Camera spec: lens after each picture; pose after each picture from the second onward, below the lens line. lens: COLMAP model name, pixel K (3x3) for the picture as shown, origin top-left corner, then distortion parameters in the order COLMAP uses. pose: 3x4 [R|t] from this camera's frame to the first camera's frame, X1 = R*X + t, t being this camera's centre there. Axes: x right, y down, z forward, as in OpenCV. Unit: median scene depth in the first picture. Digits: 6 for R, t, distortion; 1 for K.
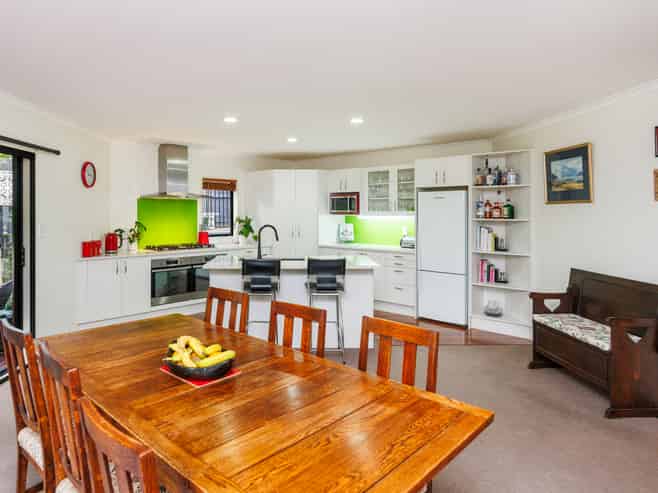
lens RADIAL K [[439.2, 0, 326.0], [0, 439.2, 249.9], [0, 0, 1]] dist [-0.009207, -0.001184]
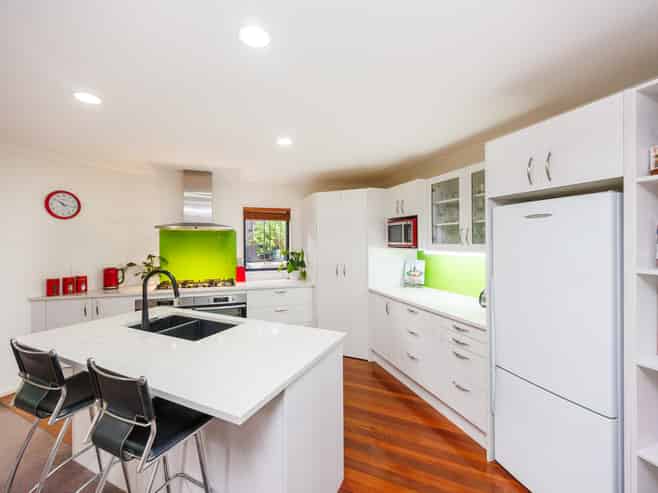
lens RADIAL K [[306.2, 0, 330.7], [0, 306.2, 252.5], [0, 0, 1]] dist [0.000445, 0.000025]
pose [[0.869545, 0.016225, -0.493587, 0.212421], [-0.040052, 0.998485, -0.037737, -0.057394], [0.492227, 0.052583, 0.868877, 0.588153]]
